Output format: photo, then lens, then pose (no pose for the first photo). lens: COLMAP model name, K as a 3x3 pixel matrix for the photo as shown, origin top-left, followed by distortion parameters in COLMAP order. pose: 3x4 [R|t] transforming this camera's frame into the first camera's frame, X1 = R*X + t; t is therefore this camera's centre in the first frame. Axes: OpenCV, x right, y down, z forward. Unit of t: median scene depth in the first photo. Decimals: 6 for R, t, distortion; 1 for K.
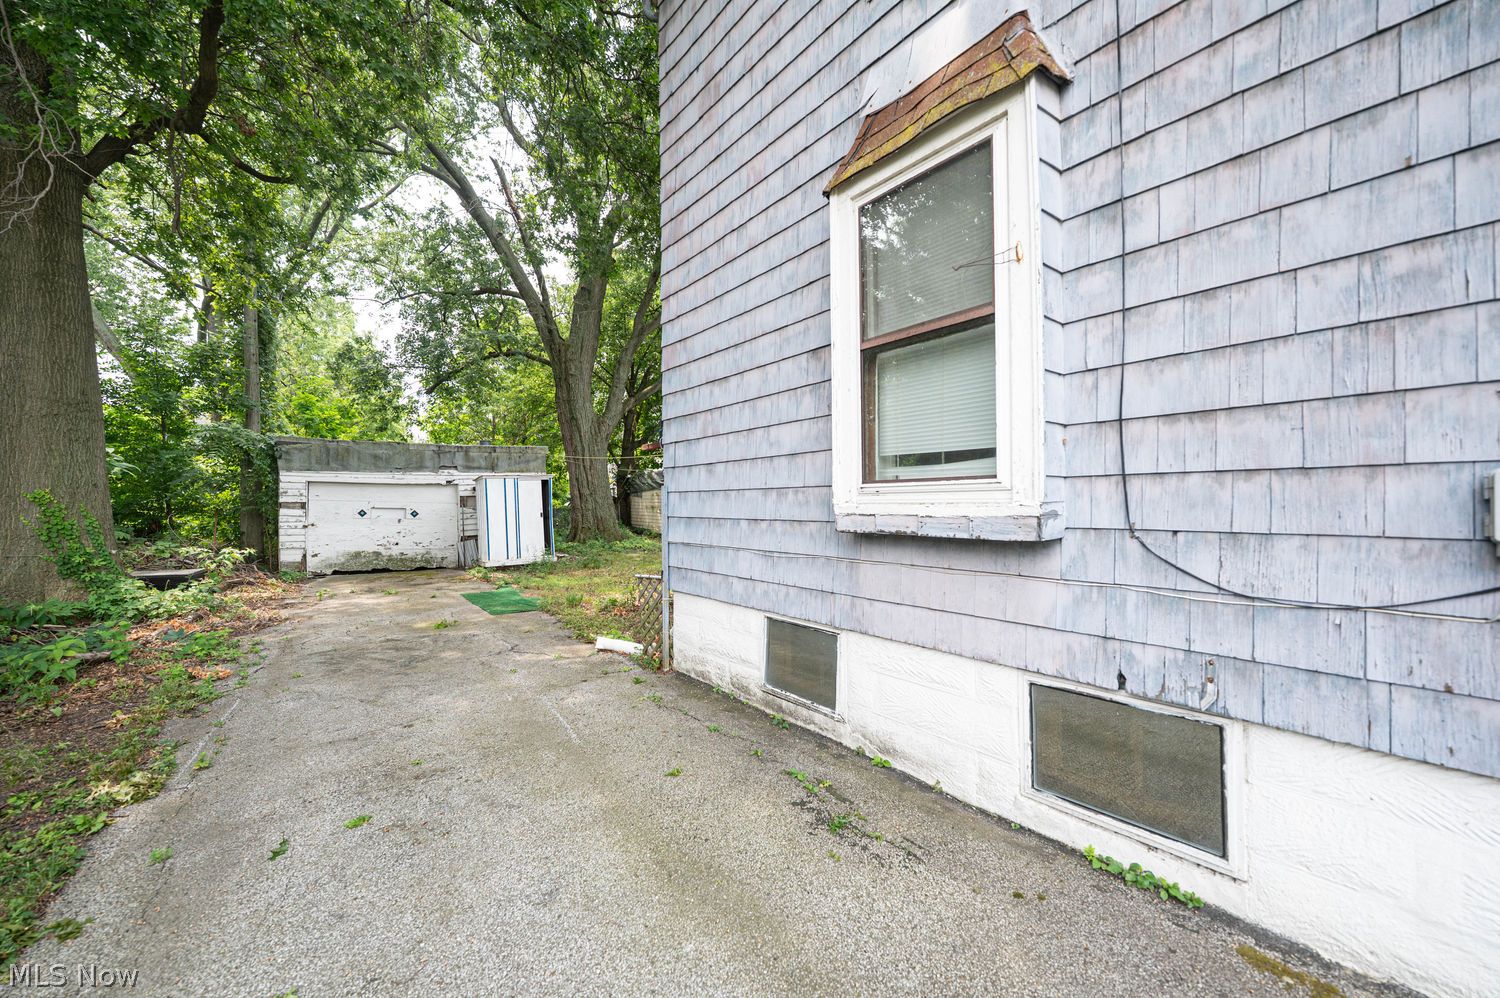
lens RADIAL K [[598.7, 0, 750.0], [0, 598.7, 499.0], [0, 0, 1]] dist [-0.001526, 0.000154]
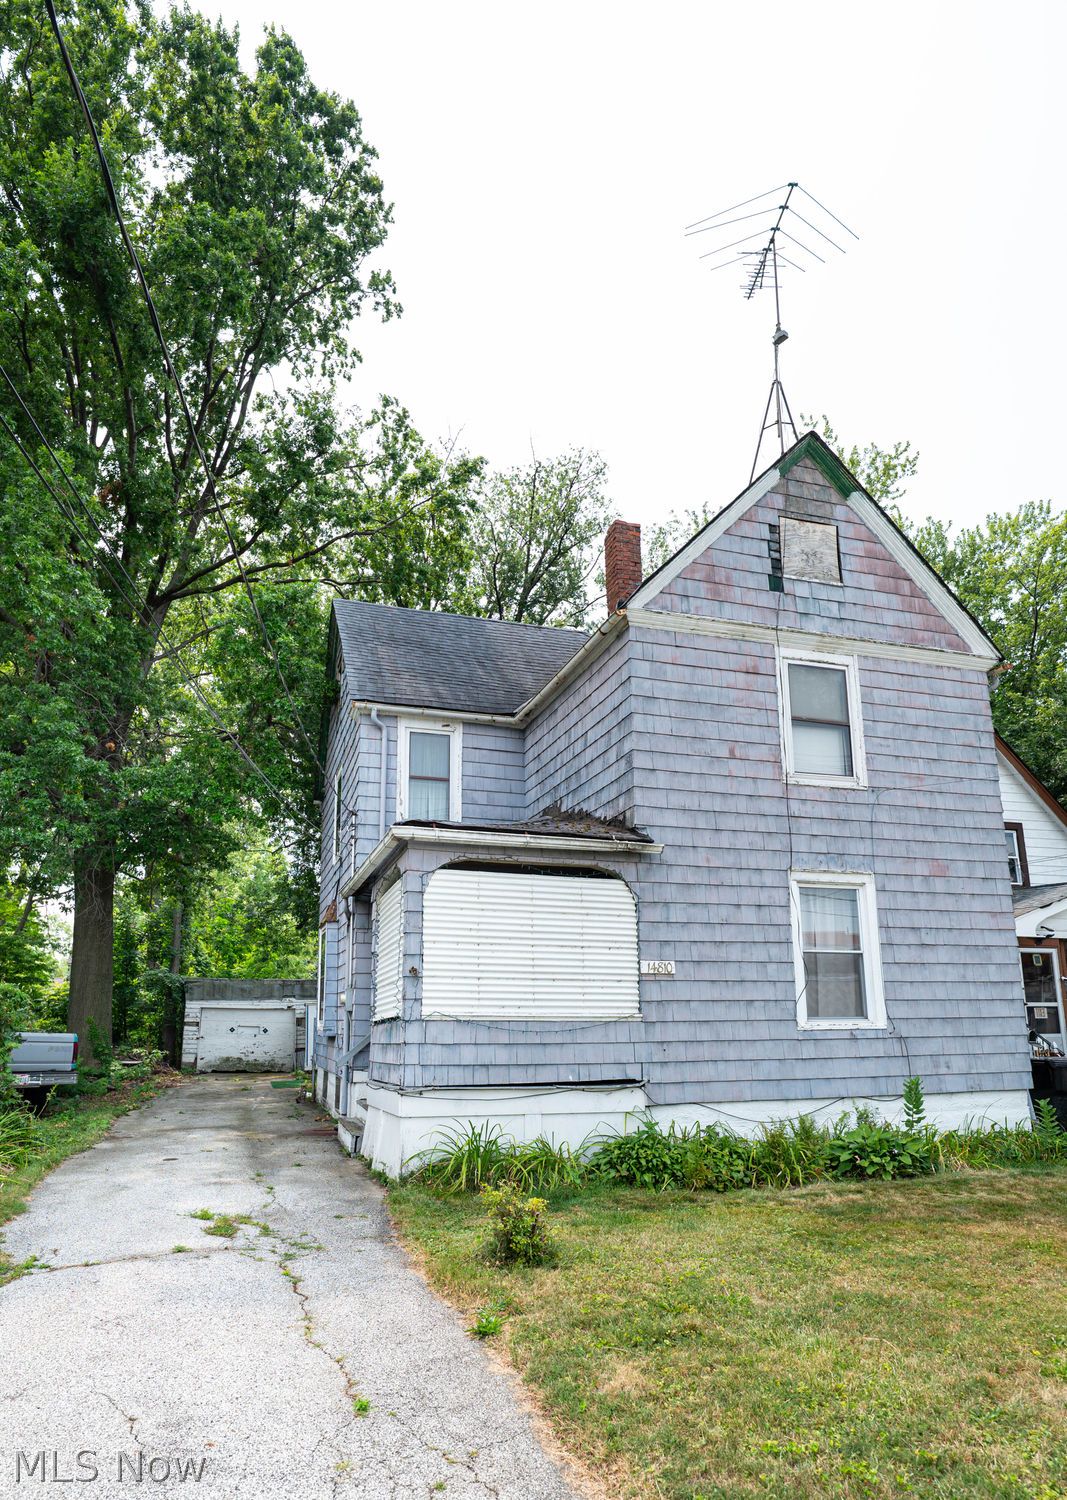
lens RADIAL K [[879.0, 0, 491.5], [0, 879.0, 856.5], [0, 0, 1]] dist [-0.000013, 0.000028]
pose [[0.937960, -0.055223, -0.342317, 0.692896], [-0.006619, 0.984205, -0.176911, -0.016802], [0.346679, 0.168201, 0.922779, -0.814610]]
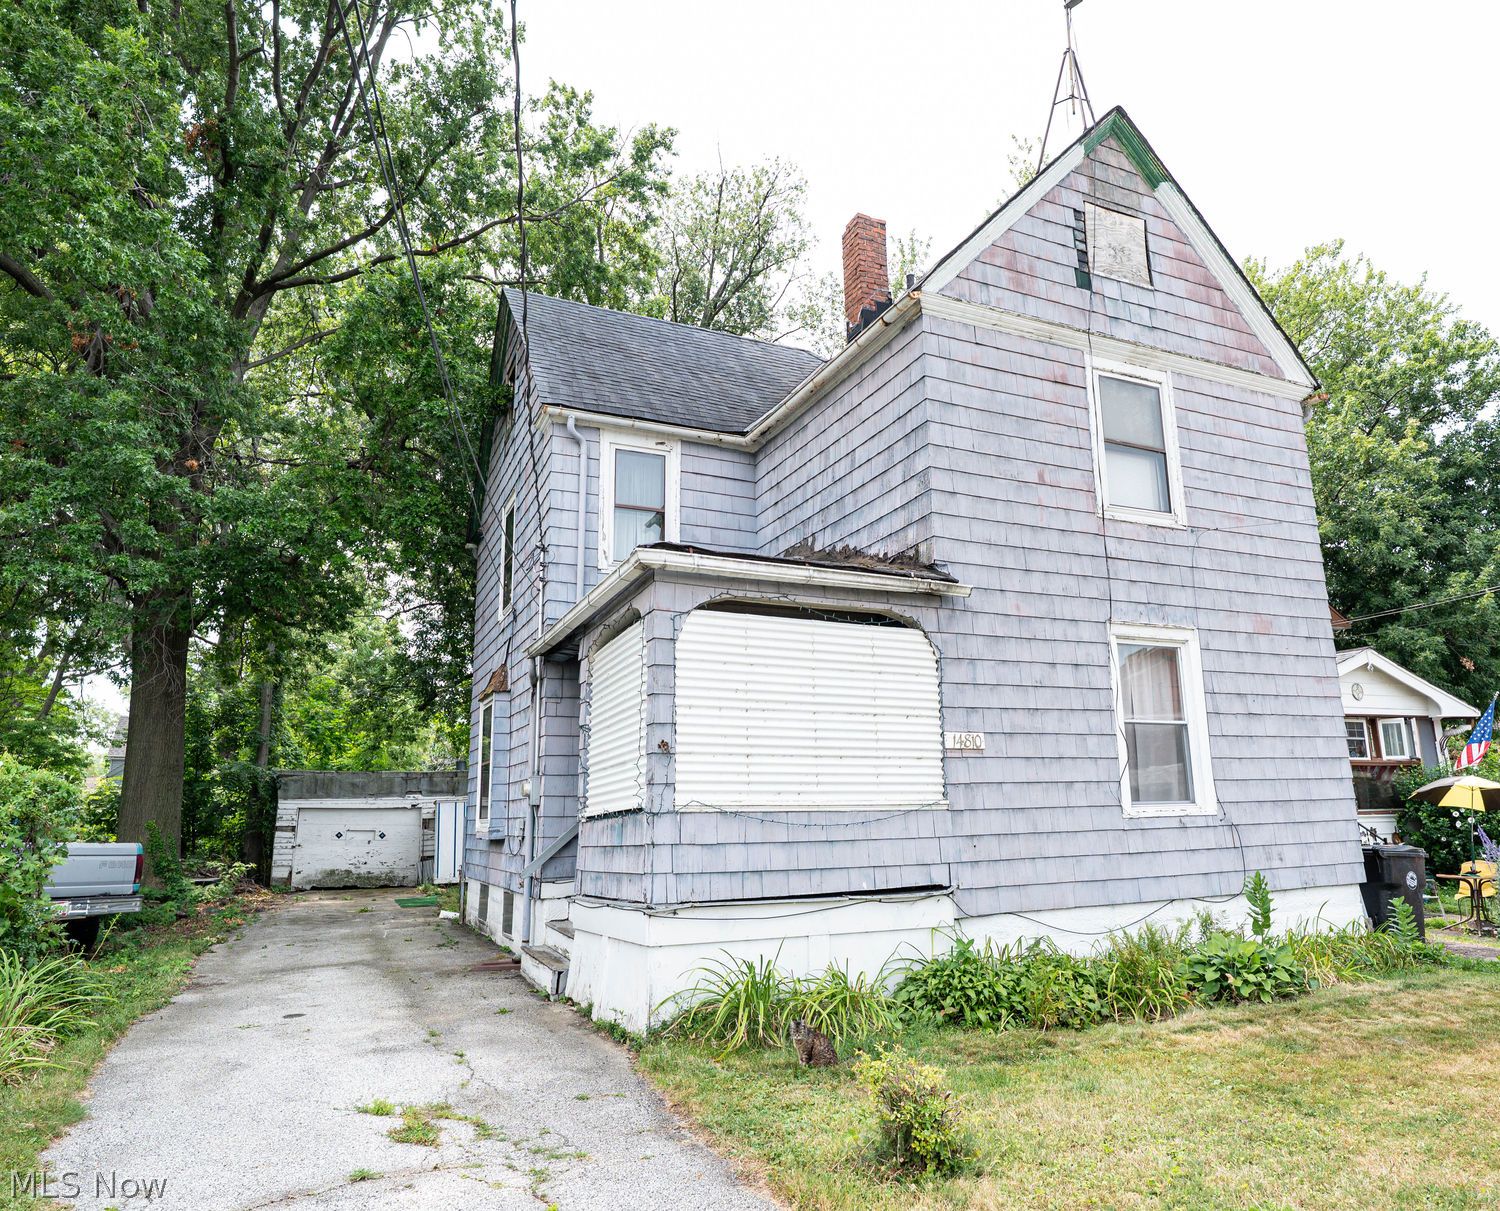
lens RADIAL K [[978.0, 0, 784.3], [0, 978.0, 612.4], [0, 0, 1]] dist [0.000679, -0.001908]
pose [[0.980619, -0.048771, -0.189756, 0.575769], [0.010073, 0.979791, -0.199770, -0.011821], [0.195665, 0.193987, 0.961293, -0.730808]]
